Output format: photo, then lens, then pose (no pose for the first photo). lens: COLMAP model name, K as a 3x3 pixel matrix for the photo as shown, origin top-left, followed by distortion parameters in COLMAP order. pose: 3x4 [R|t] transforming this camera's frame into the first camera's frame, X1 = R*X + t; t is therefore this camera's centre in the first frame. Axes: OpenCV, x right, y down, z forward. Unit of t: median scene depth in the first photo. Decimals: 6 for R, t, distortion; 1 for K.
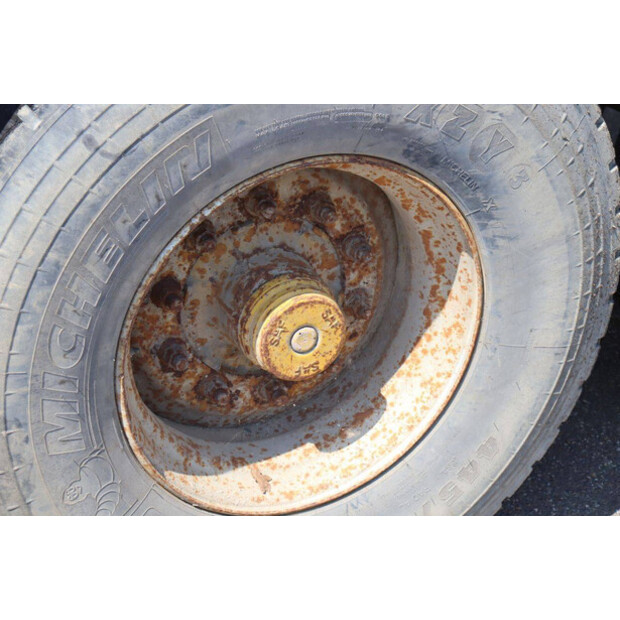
lens RADIAL K [[1235.9, 0, 326.6], [0, 1235.9, 318.5], [0, 0, 1]] dist [0.271094, 0.128415]
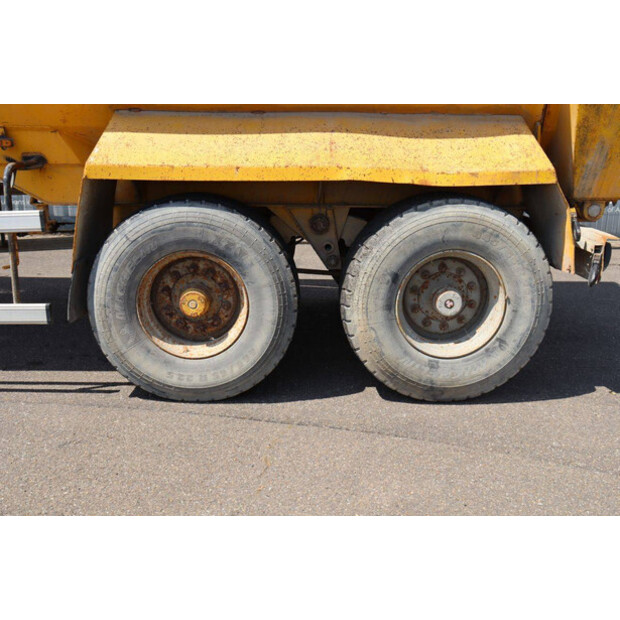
lens RADIAL K [[681.8, 0, 310.0], [0, 681.8, 310.0], [0, 0, 1]] dist [-0.088525, 0.236469]
pose [[0.912181, 0.085060, -0.400863, 1.054958], [-0.177167, 0.963932, -0.198612, 0.354103], [0.369511, 0.252190, 0.894350, -0.609540]]
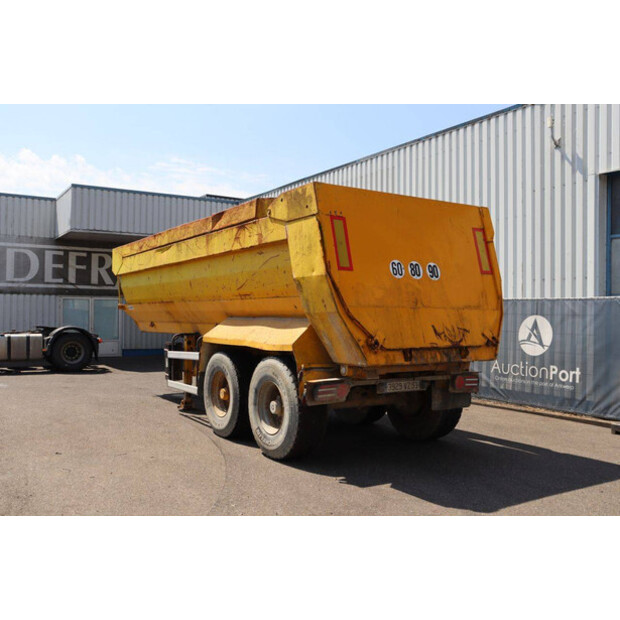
lens RADIAL K [[607.3, 0, 310.0], [0, 607.3, 310.0], [0, 0, 1]] dist [-0.069617, 0.015916]
pose [[0.118841, -0.045256, -0.991881, 4.208043], [-0.479461, 0.872159, -0.097240, -0.373815], [0.869479, 0.487125, 0.081949, 0.885706]]
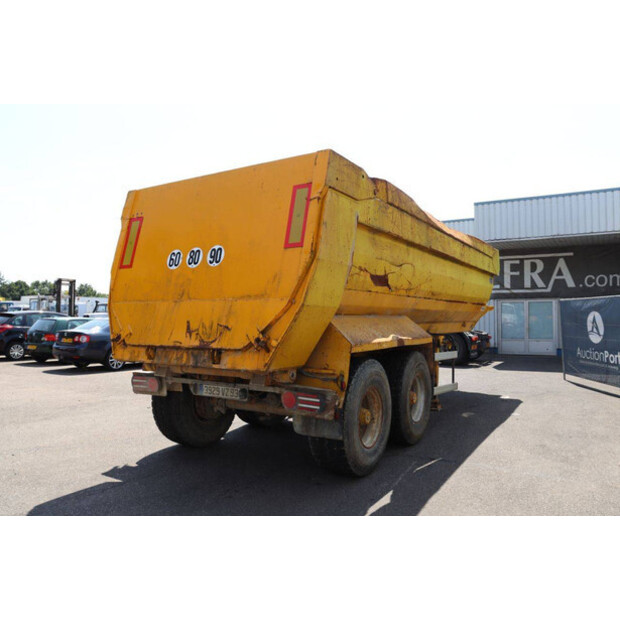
lens RADIAL K [[508.3, 0, 310.0], [0, 508.3, 310.0], [0, 0, 1]] dist [-0.173978, 0.156921]
pose [[-0.833405, -0.043813, -0.550923, 1.786049], [-0.290889, 0.882373, 0.369868, -2.030514], [0.469915, 0.468507, -0.748118, 3.793375]]
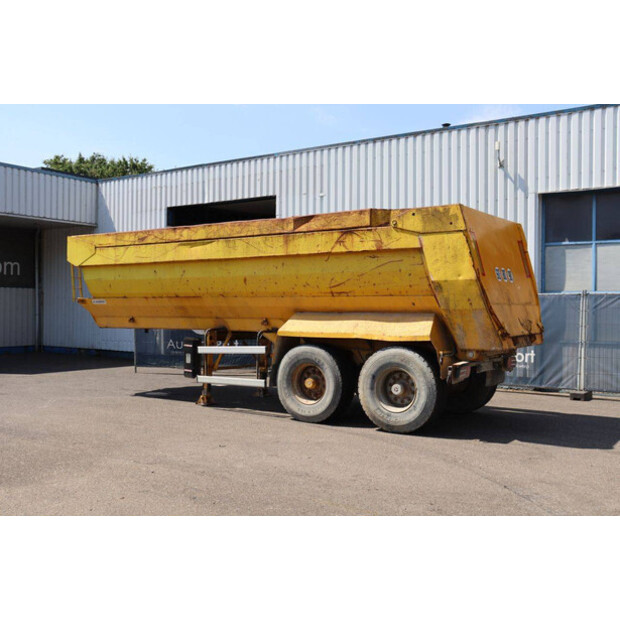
lens RADIAL K [[681.8, 0, 310.0], [0, 681.8, 310.0], [0, 0, 1]] dist [-0.088525, 0.236469]
pose [[0.506209, -0.030554, -0.861870, 4.383922], [-0.399943, 0.877093, -0.265995, 0.883854], [0.764067, 0.479347, 0.431773, -1.469032]]
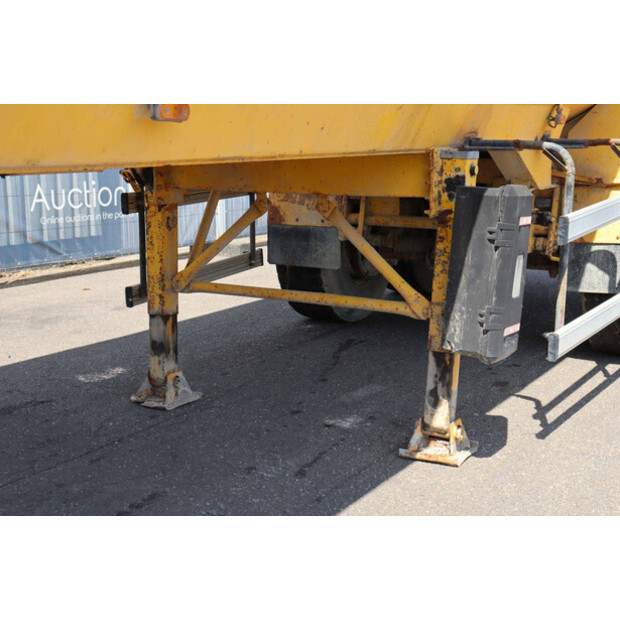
lens RADIAL K [[925.2, 0, 312.9], [0, 925.2, 311.3], [0, 0, 1]] dist [0.074543, 0.118711]
pose [[0.832968, -0.136807, 0.536141, -2.522363], [0.285809, 0.936061, -0.205190, 0.435275], [-0.473790, 0.324151, 0.818810, -0.829520]]
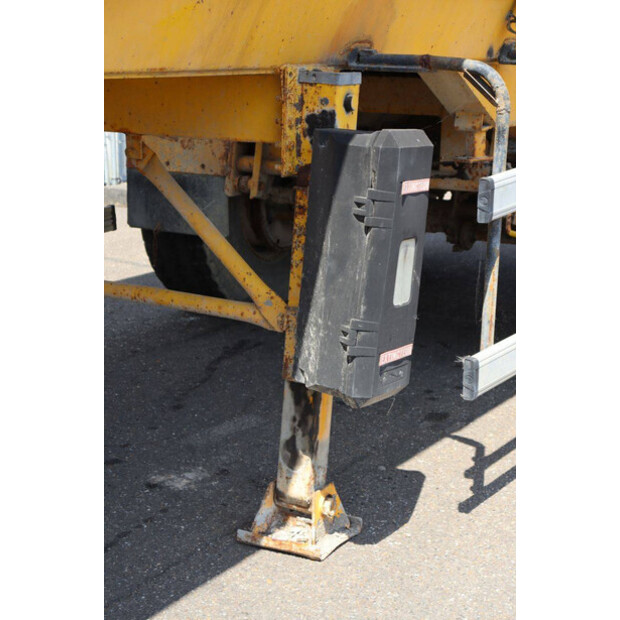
lens RADIAL K [[1235.9, 0, 326.6], [0, 1235.9, 318.5], [0, 0, 1]] dist [0.271094, 0.128415]
pose [[0.828399, -0.143994, 0.541314, -2.134878], [0.273310, 0.947454, -0.166229, 0.399497], [-0.488935, 0.285650, 0.824225, -0.773074]]
